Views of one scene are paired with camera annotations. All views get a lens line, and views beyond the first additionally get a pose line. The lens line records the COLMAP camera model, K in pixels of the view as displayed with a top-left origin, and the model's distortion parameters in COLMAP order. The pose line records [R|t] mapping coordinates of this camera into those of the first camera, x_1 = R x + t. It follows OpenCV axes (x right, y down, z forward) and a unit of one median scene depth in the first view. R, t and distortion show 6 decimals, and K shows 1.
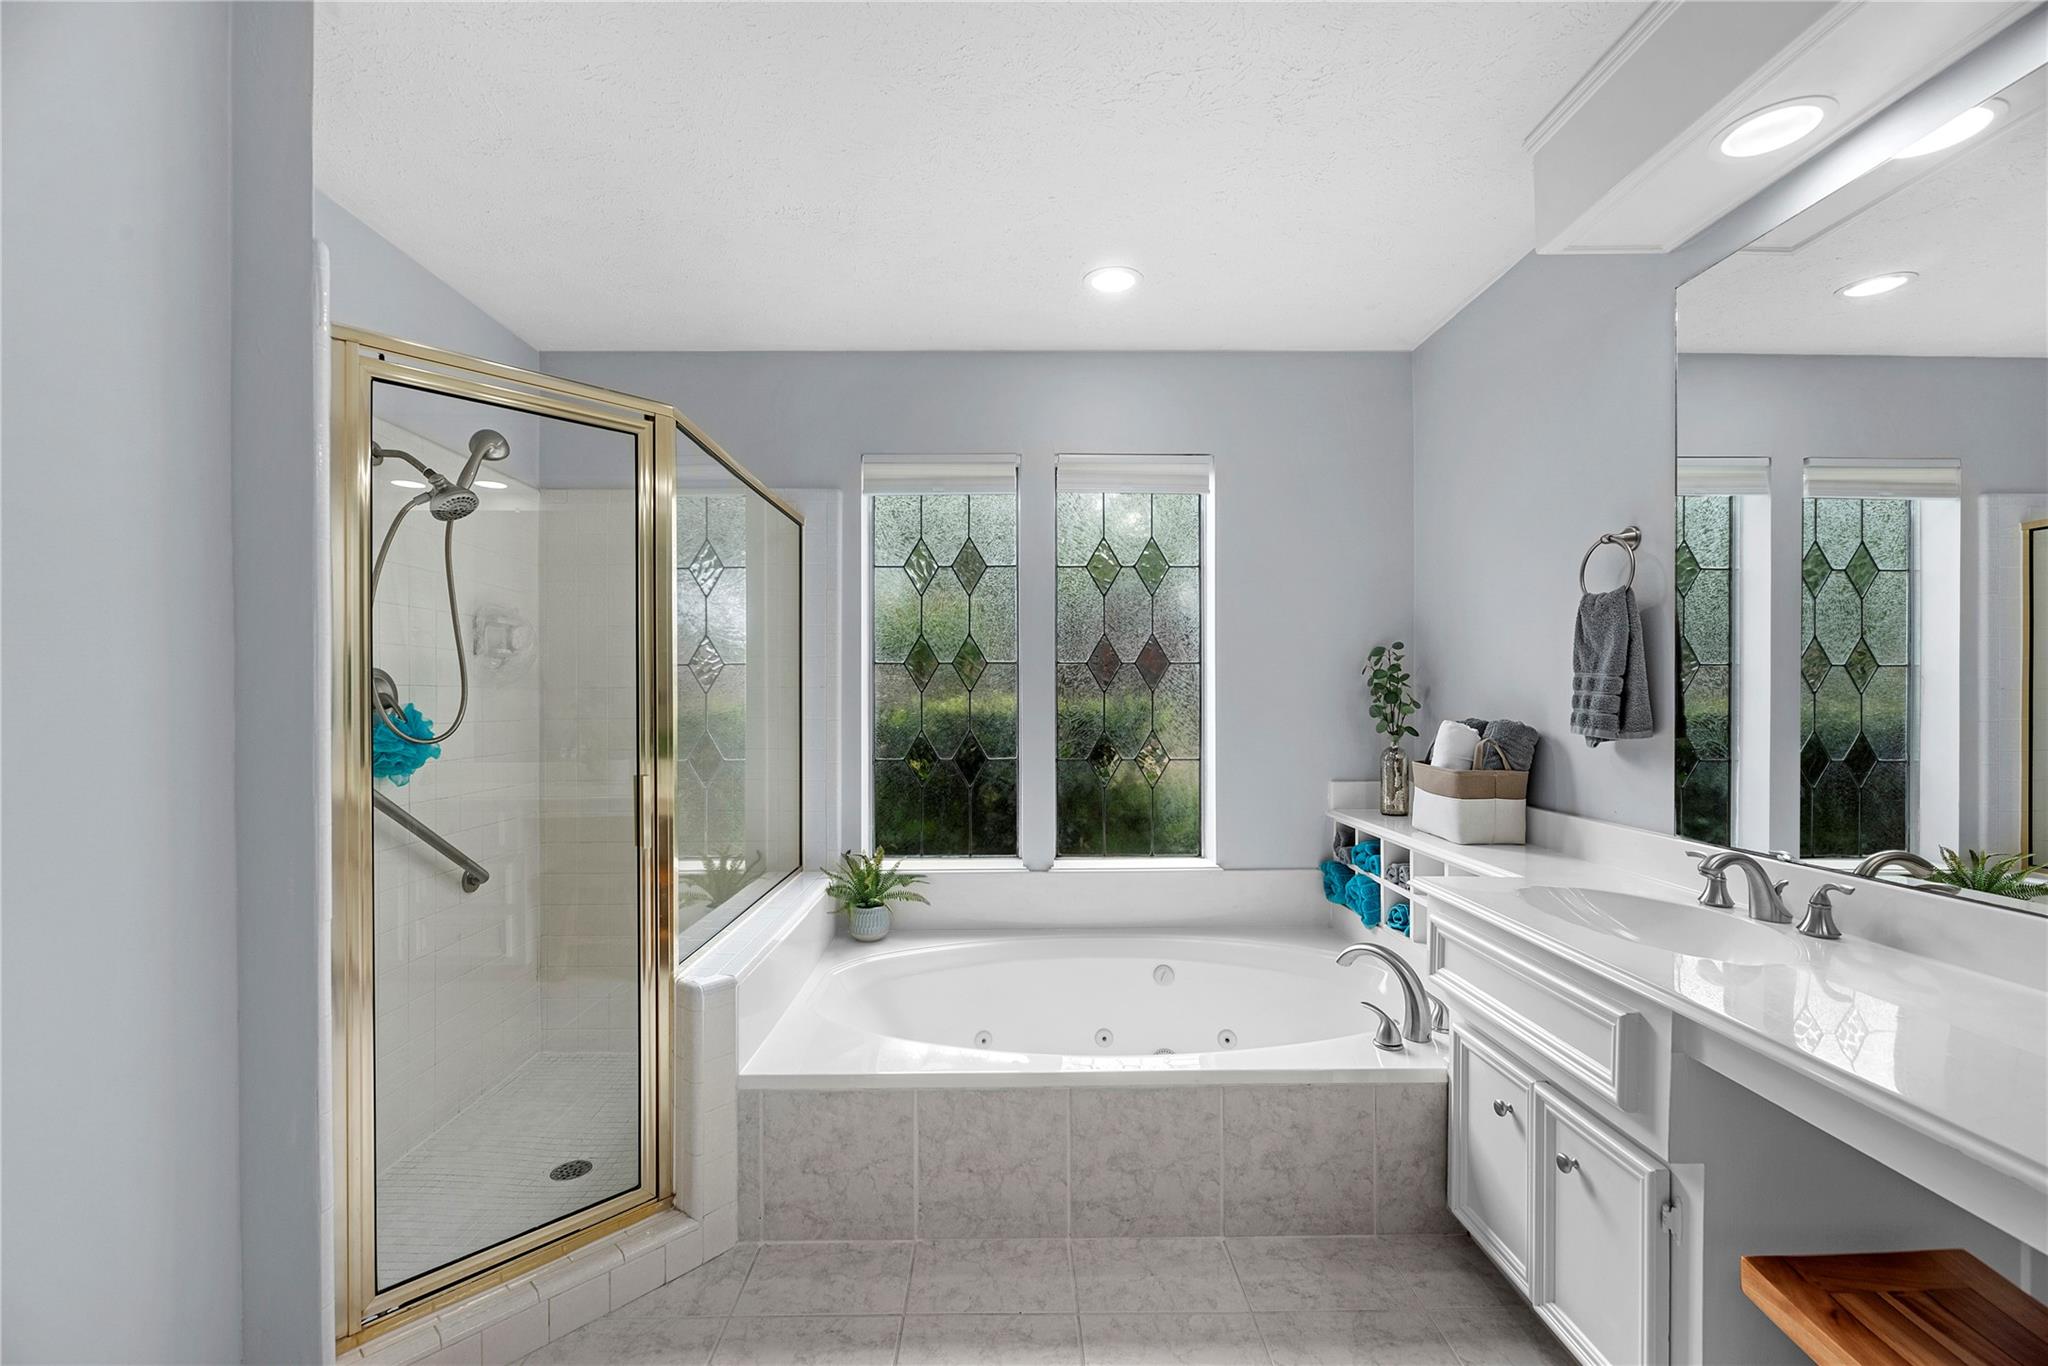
lens RADIAL K [[835.3, 0, 1037.3], [0, 835.3, 682.2], [0, 0, 1]] dist [-0.003223, 0.000045]
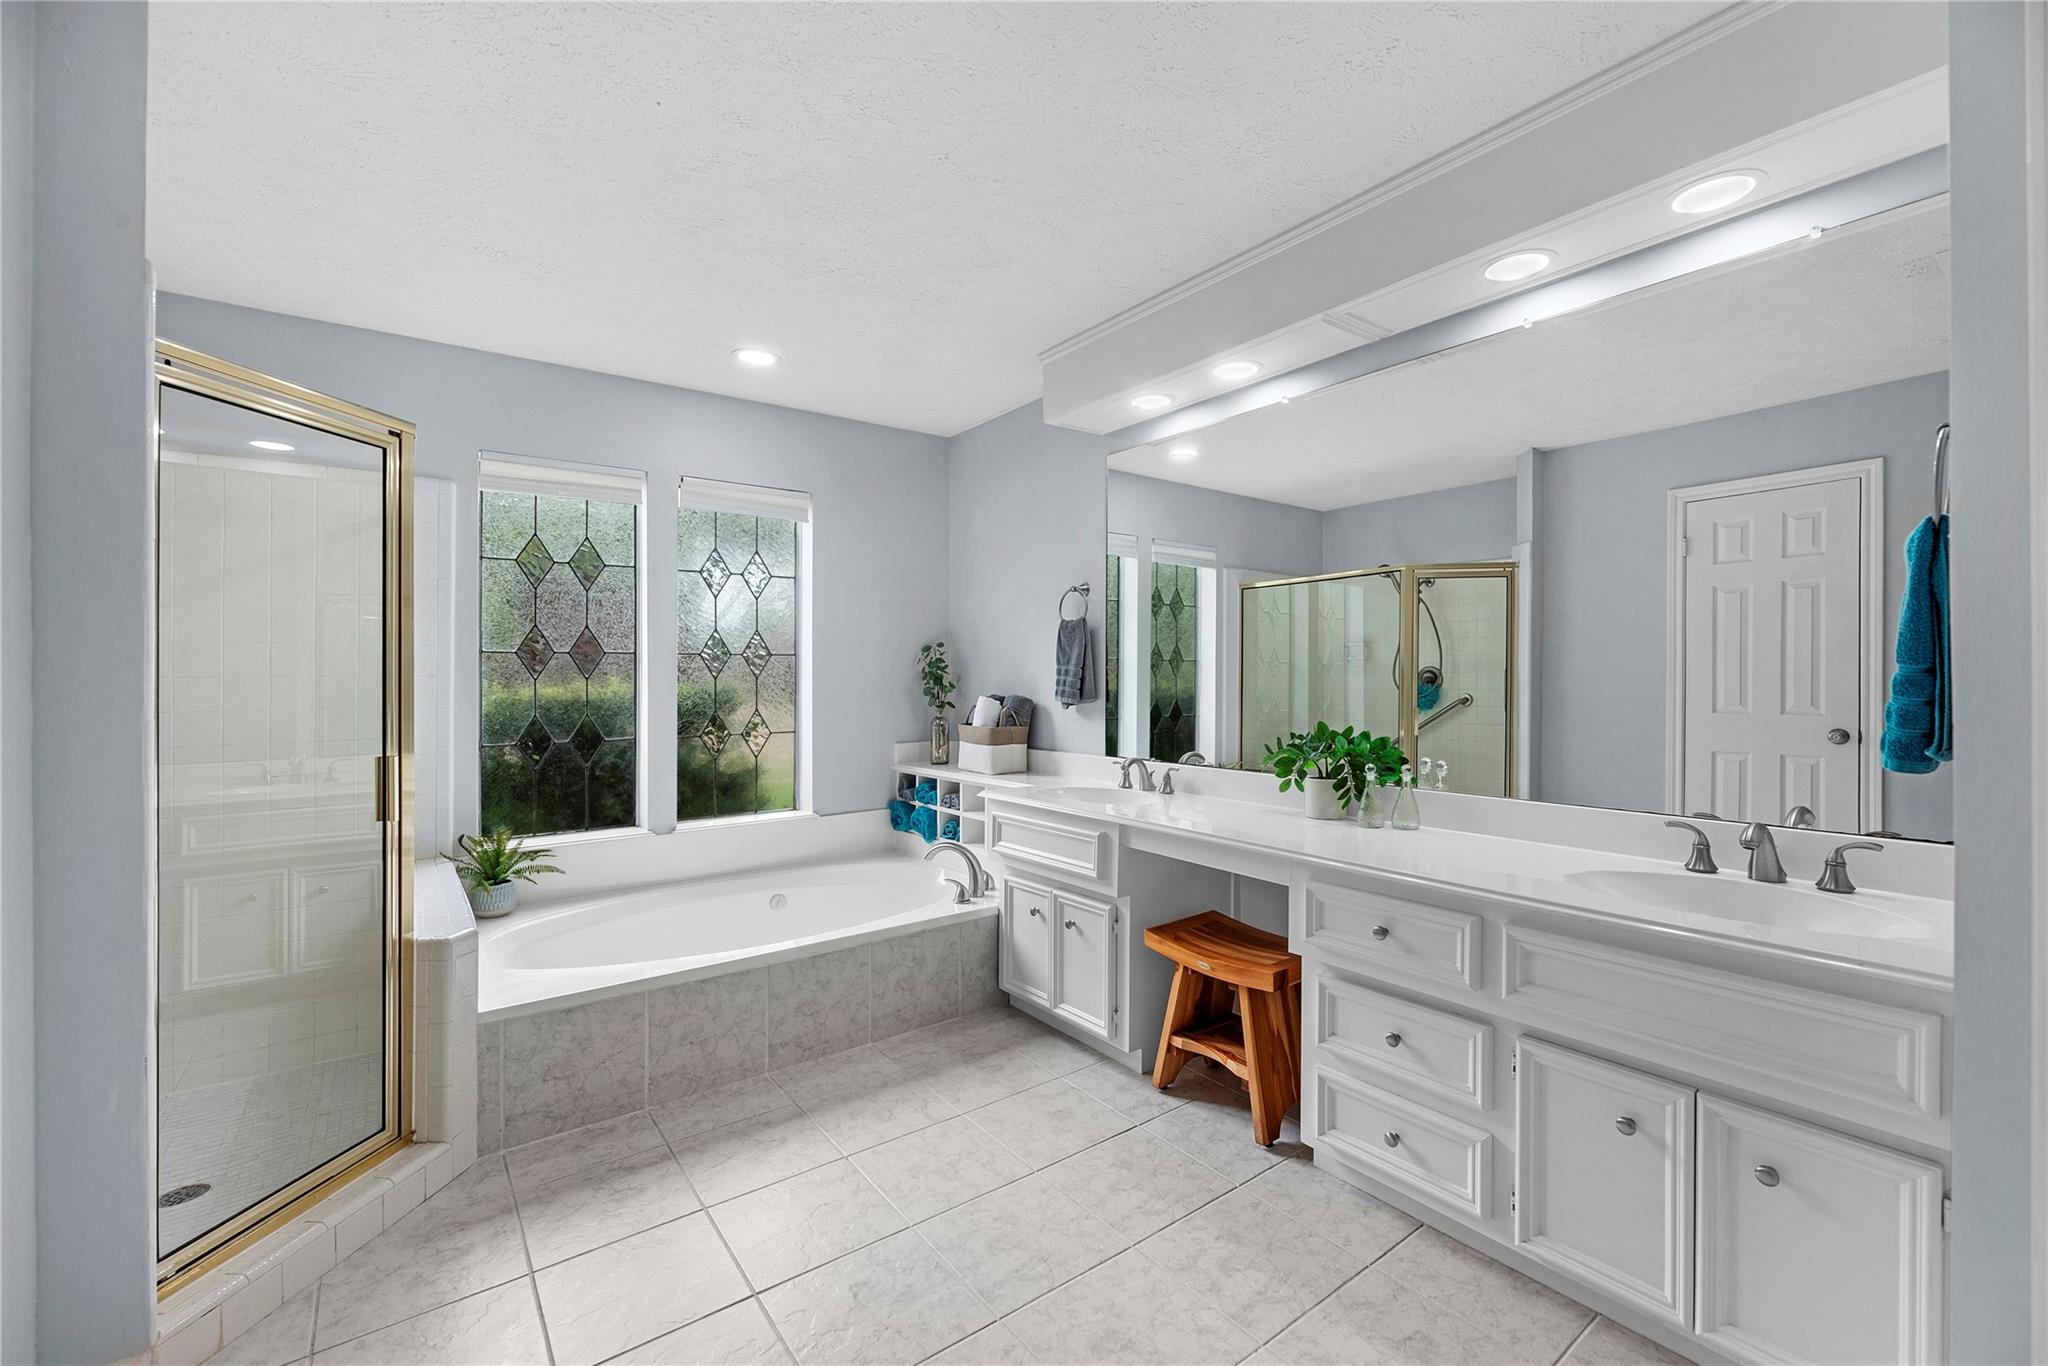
lens RADIAL K [[835.3, 0, 1015.0], [0, 835.3, 674.1], [0, 0, 1]] dist [-0.003223, 0.000045]
pose [[0.826657, -0.003088, 0.562697, -0.392183], [-0.001122, 0.999974, 0.007137, -0.006069], [-0.562705, -0.006531, 0.826632, -0.366013]]
